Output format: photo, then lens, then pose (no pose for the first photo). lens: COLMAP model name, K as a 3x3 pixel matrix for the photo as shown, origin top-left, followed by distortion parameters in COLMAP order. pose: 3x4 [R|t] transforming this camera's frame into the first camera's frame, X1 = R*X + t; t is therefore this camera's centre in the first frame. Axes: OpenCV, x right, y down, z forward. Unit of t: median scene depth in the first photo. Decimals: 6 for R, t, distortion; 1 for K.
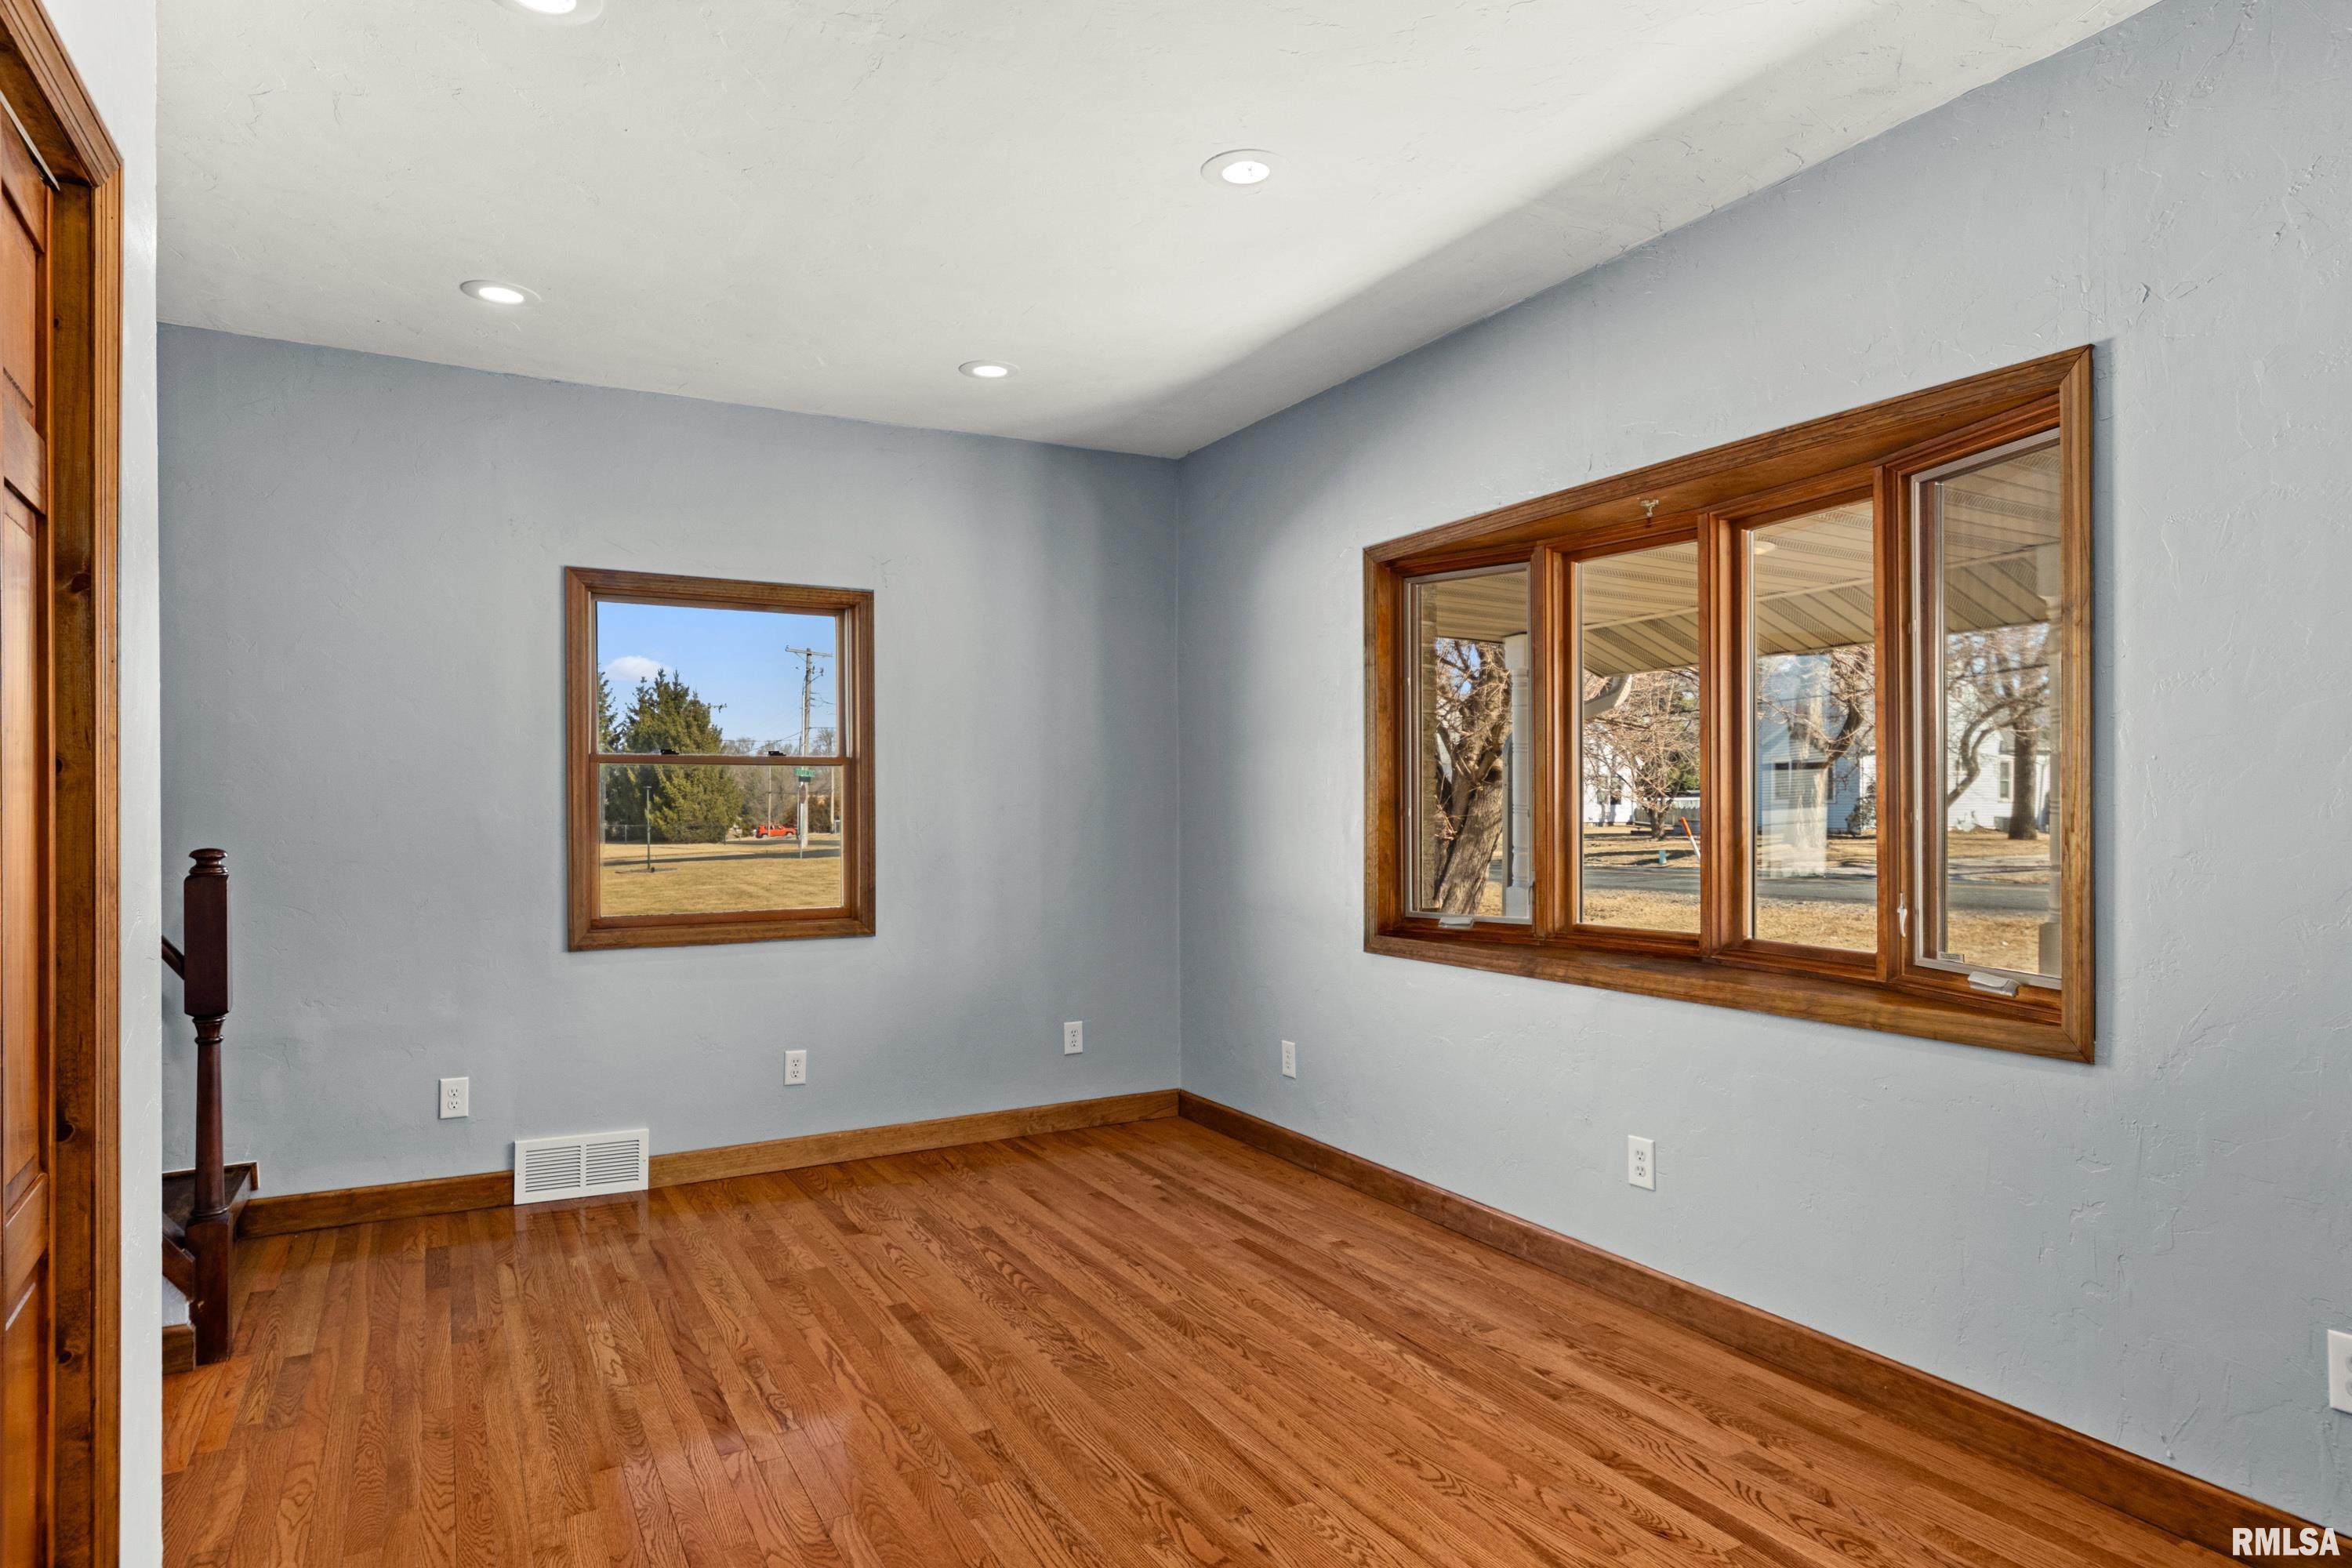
lens RADIAL K [[1331.3, 0, 1160.4], [0, 1331.3, 806.3], [0, 0, 1]] dist [0.001760, -0.001229]
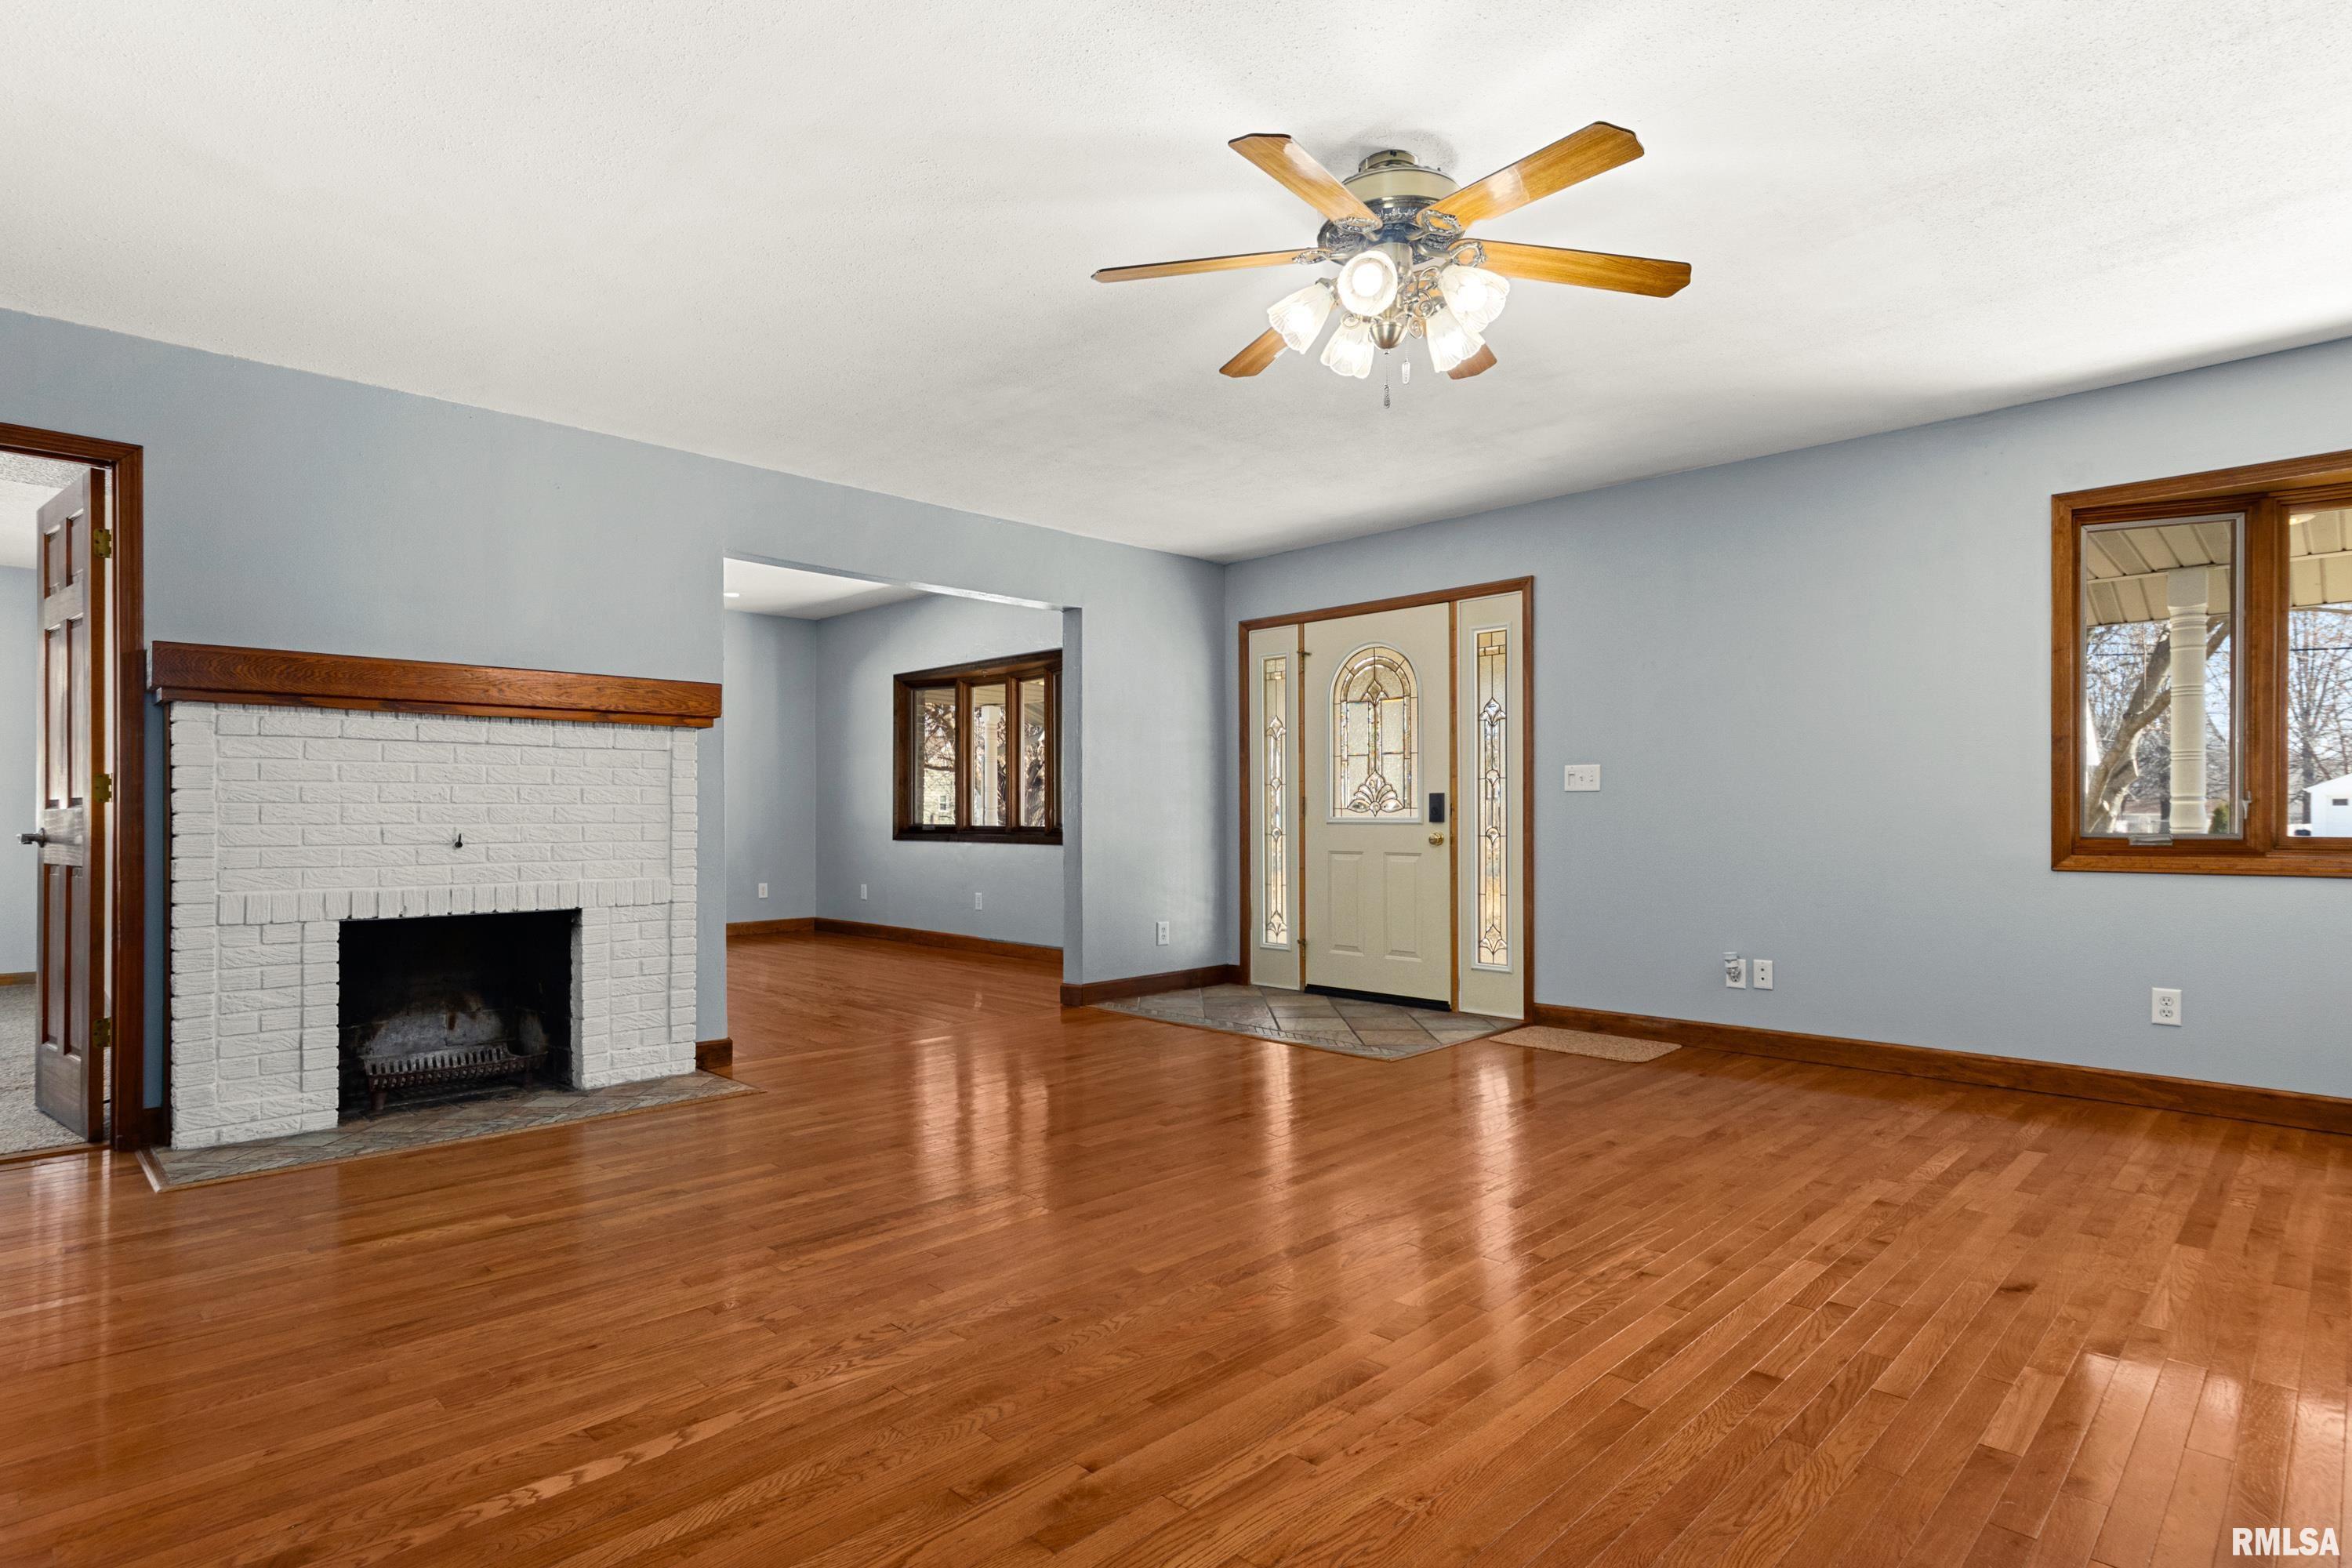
lens RADIAL K [[1202.1, 0, 1160.8], [0, 1202.1, 799.0], [0, 0, 1]] dist [-0.000497, -0.000780]
pose [[0.960486, 0.008094, 0.278211, 0.018476], [-0.003433, 0.999846, -0.017239, 0.097989], [-0.278308, 0.015603, 0.960365, -1.726575]]
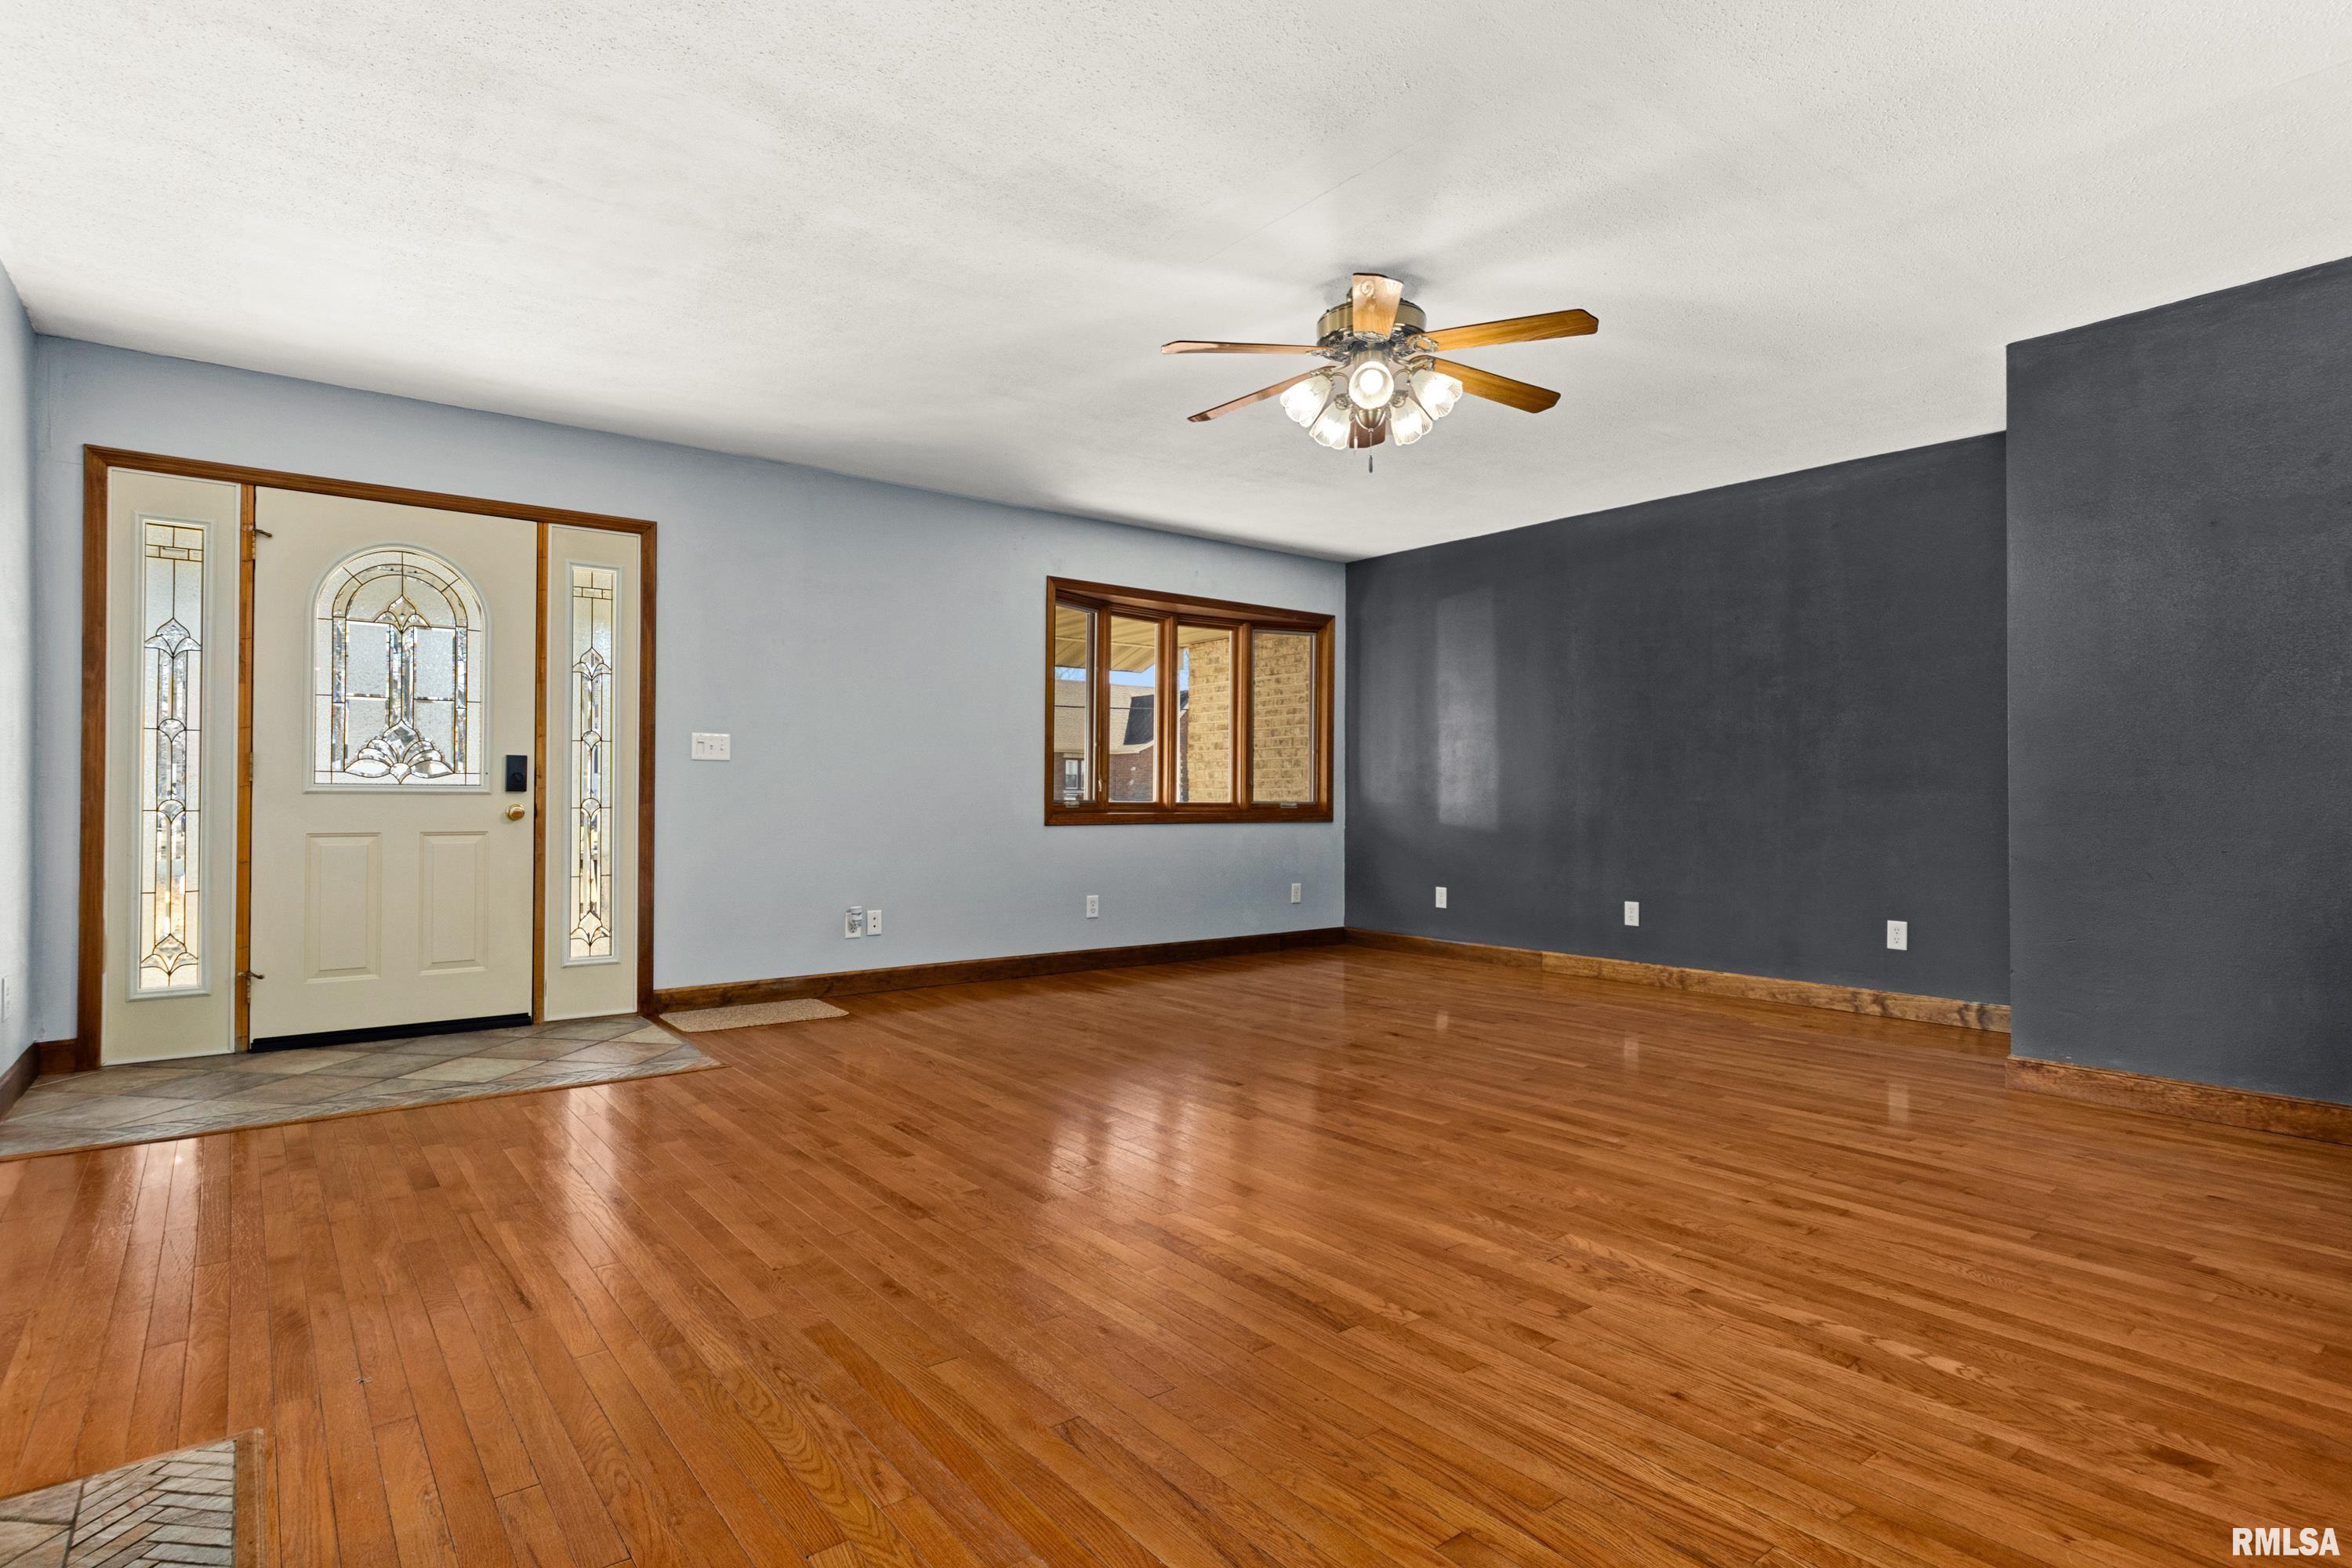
lens RADIAL K [[1198.0, 0, 1160.9], [0, 1198.0, 785.4], [0, 0, 1]] dist [0.000443, 0.000103]
pose [[-0.158283, 0.015483, 0.987272, -0.667240], [0.000025, 0.999877, -0.015676, 0.116248], [-0.987394, -0.002456, -0.158264, -0.580677]]
